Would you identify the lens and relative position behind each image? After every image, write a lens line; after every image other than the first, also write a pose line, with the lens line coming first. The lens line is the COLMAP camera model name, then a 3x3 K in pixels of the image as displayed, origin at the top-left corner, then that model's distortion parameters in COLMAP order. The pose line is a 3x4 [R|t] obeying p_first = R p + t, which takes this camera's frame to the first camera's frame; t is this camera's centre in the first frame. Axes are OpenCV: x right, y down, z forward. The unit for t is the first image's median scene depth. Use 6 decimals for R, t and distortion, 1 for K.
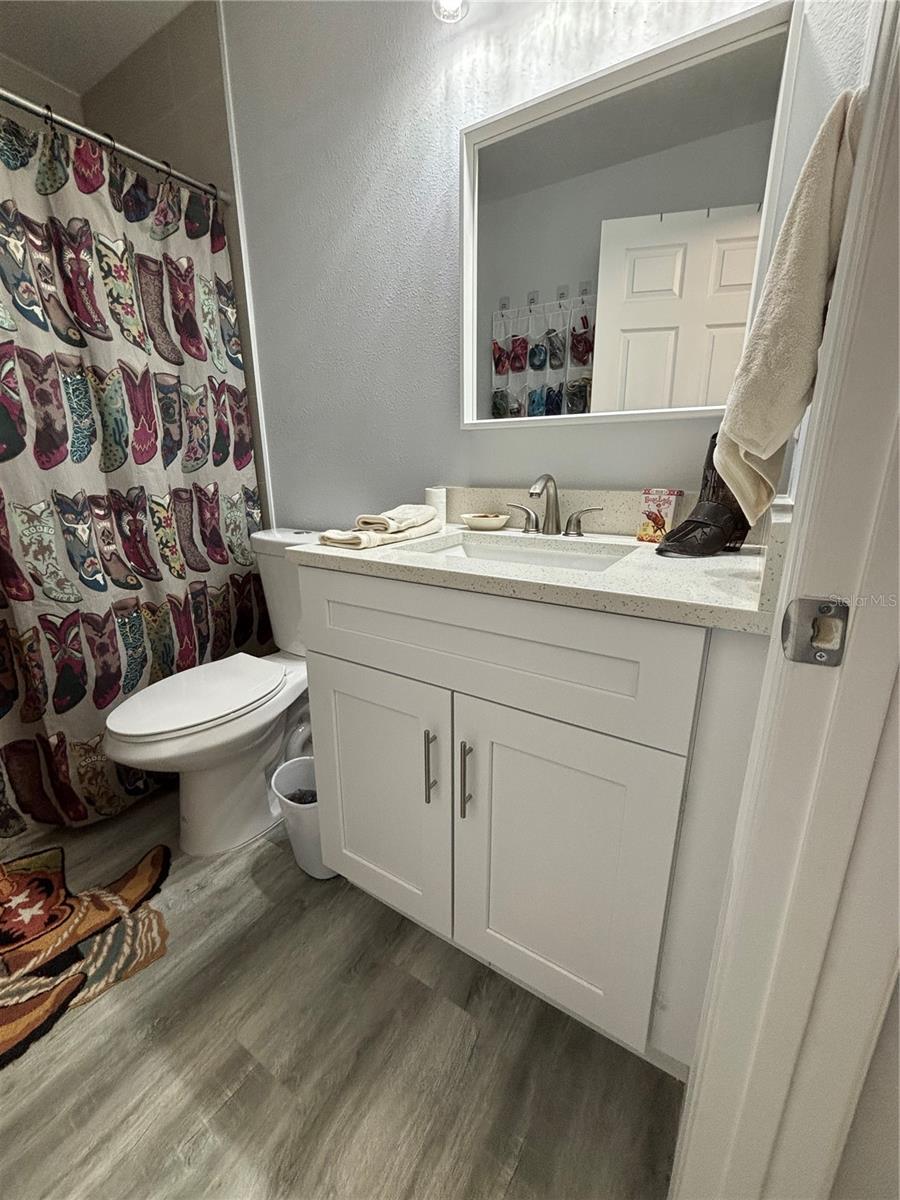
lens RADIAL K [[481.7, 0, 451.4], [0, 481.7, 601.4], [0, 0, 1]] dist [0.000069, 0.000017]
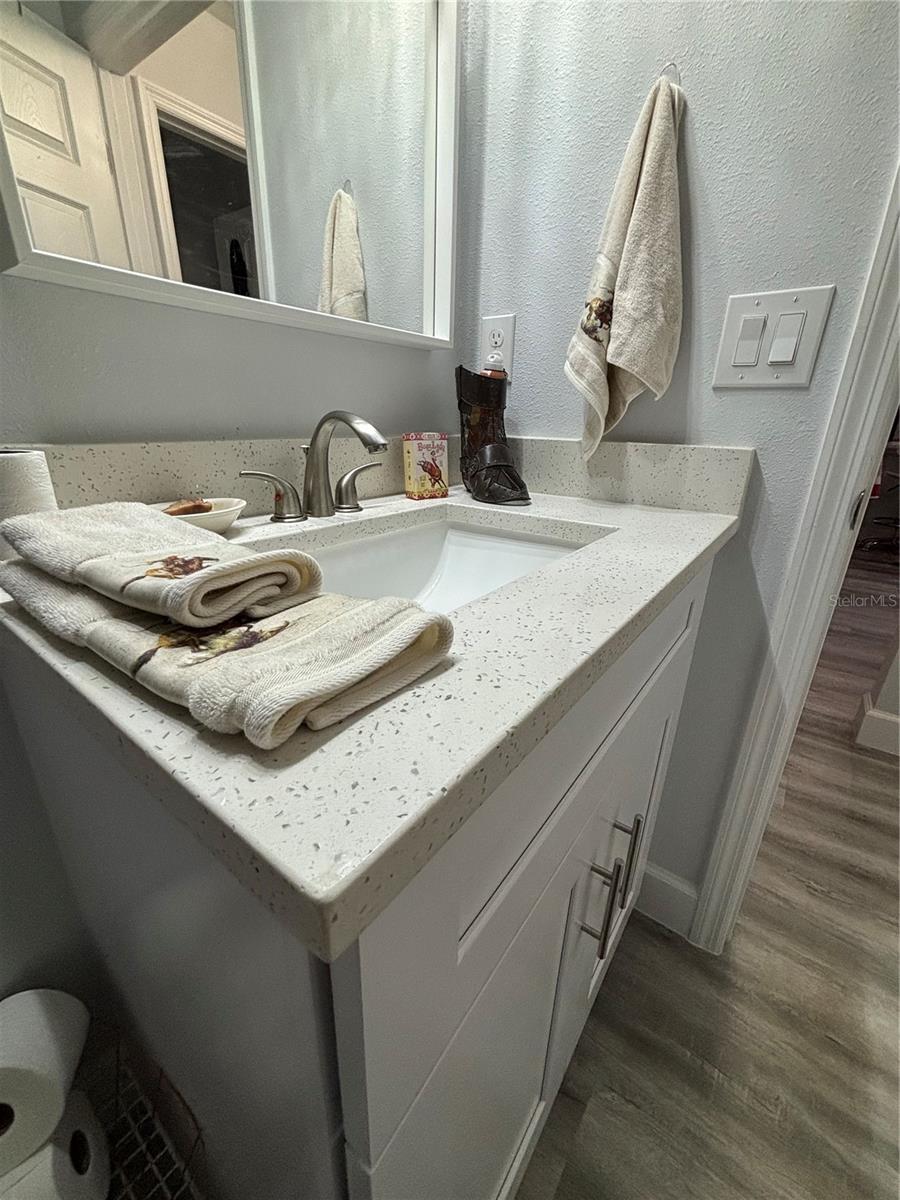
lens RADIAL K [[480.1, 0, 450.7], [0, 480.1, 600.6], [0, 0, 1]] dist [-0.001267, -0.001095]
pose [[0.073579, -0.341775, 0.936897, -0.426511], [0.242441, 0.917391, 0.315620, -0.216619], [-0.967372, 0.203919, 0.150361, 0.883954]]
